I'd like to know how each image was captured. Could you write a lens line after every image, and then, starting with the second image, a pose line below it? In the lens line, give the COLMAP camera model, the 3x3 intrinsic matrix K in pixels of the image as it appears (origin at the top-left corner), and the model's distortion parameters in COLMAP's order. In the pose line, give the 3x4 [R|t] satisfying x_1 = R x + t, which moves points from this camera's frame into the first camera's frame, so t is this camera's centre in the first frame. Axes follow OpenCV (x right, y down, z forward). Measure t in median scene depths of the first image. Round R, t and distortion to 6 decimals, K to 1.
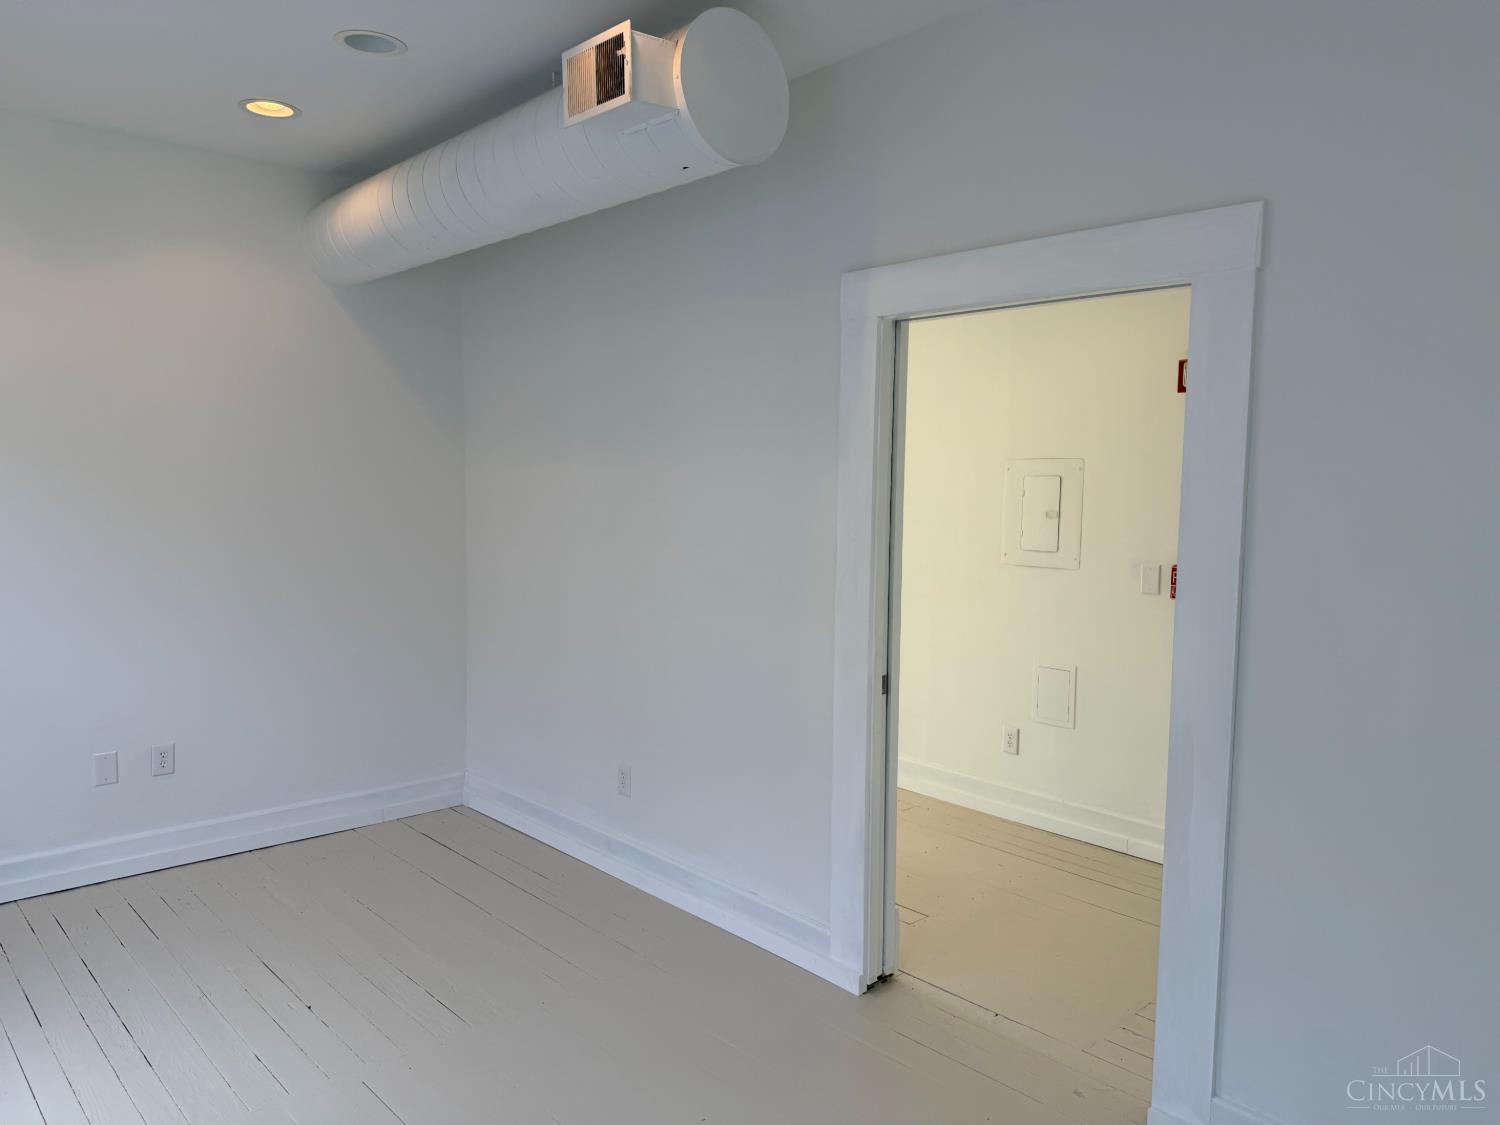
lens RADIAL K [[1027.9, 0, 744.4], [0, 1027.9, 556.9], [0, 0, 1]] dist [0.010623, -0.013254]
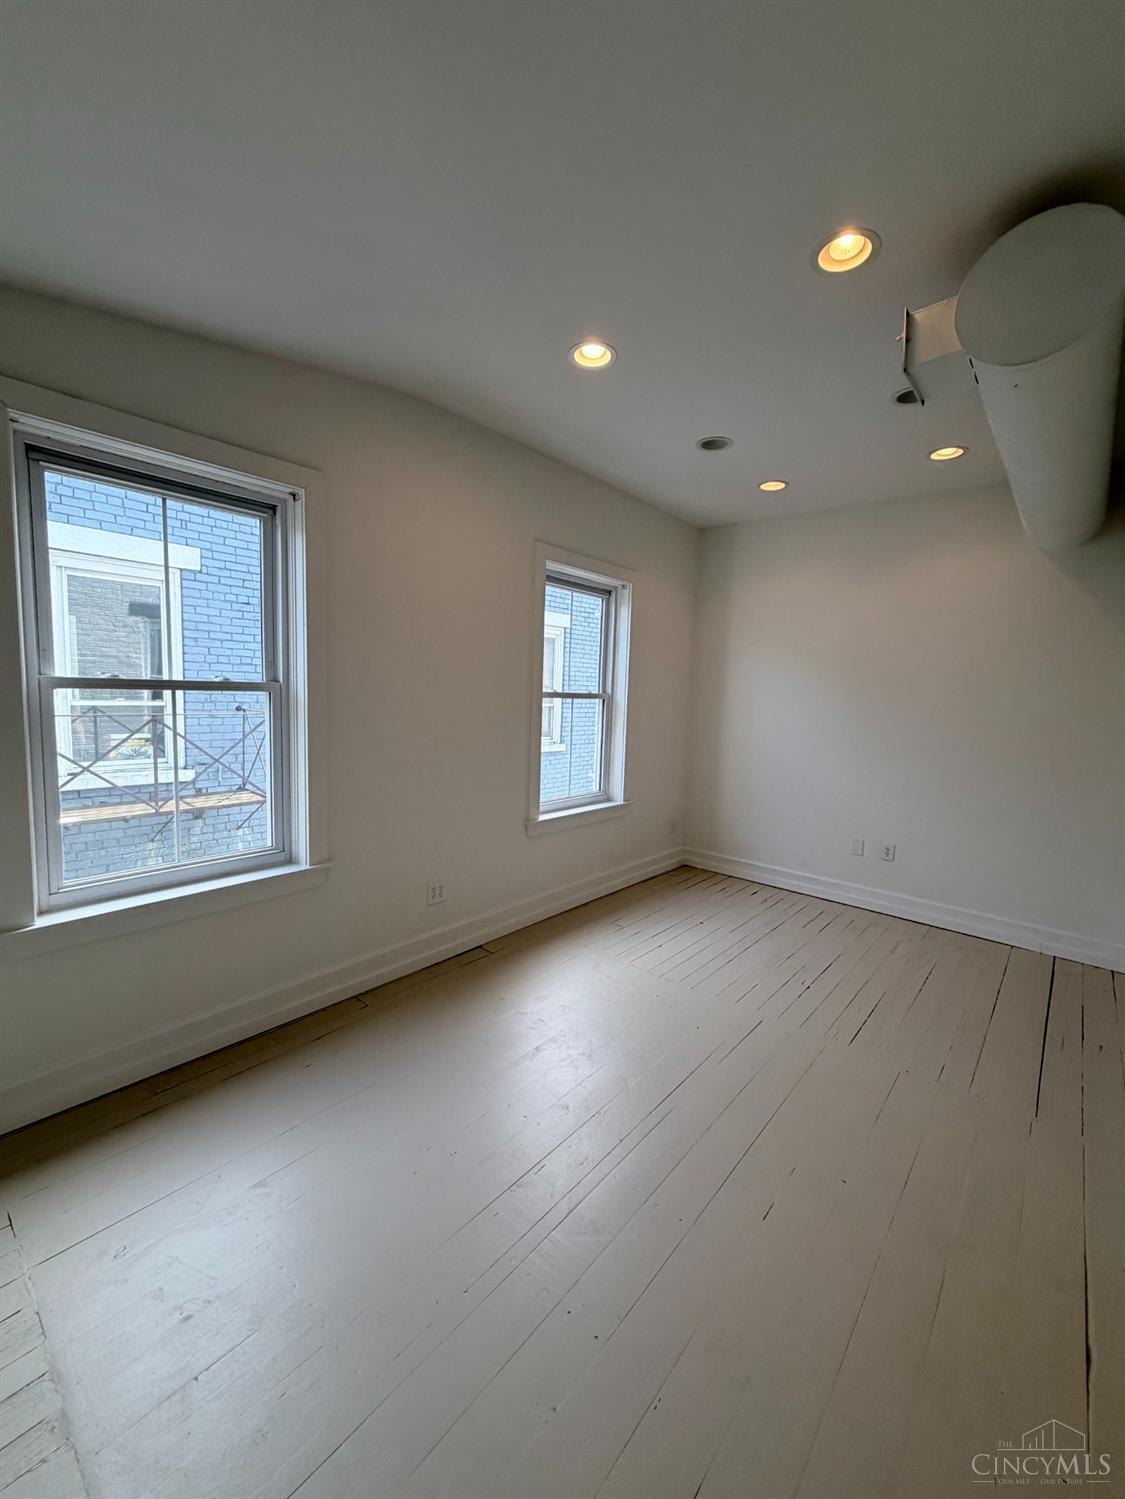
lens RADIAL K [[598.3, 0, 567.7], [0, 598.3, 751.9], [0, 0, 1]] dist [0.004240, 0.000778]
pose [[0.098232, 0.083927, -0.991618, 0.483633], [-0.098720, 0.992344, 0.074209, 0.005771], [0.990255, 0.090602, 0.105766, 0.420325]]
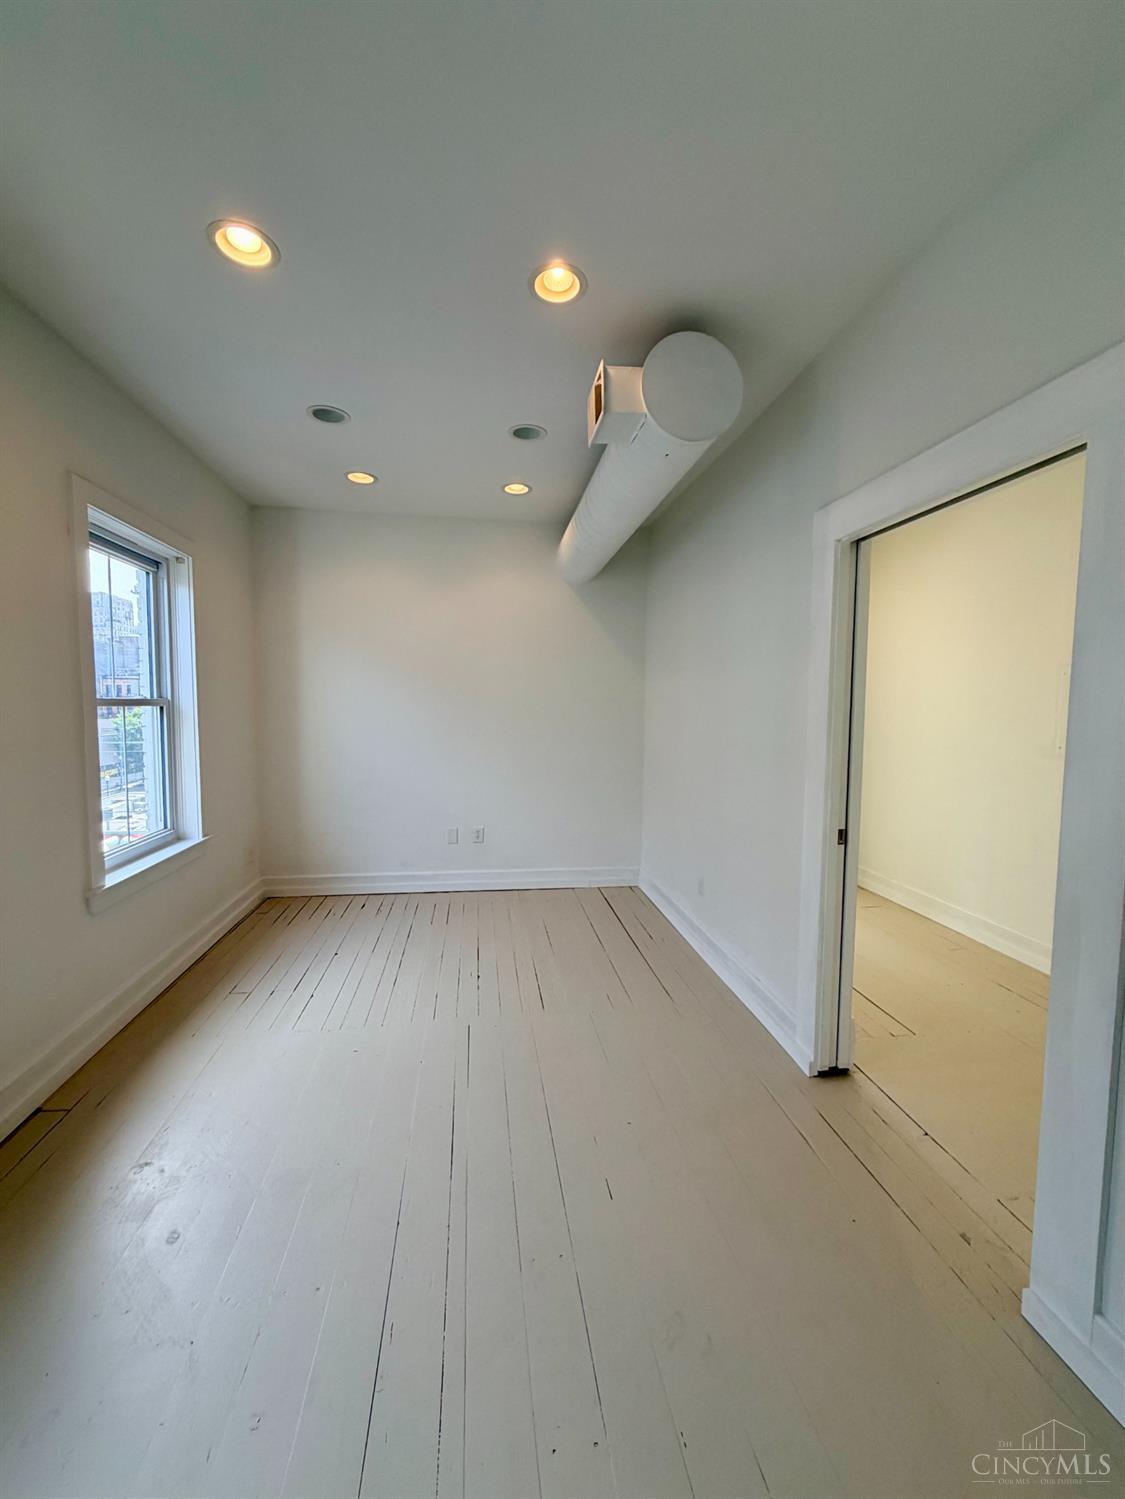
lens RADIAL K [[598.3, 0, 548.5], [0, 598.3, 749.4], [0, 0, 1]] dist [0.004240, 0.000778]
pose [[0.805947, 0.030982, -0.591176, 0.268855], [-0.031134, 0.999466, 0.009936, 0.022111], [0.591168, 0.010398, 0.806481, 0.198323]]
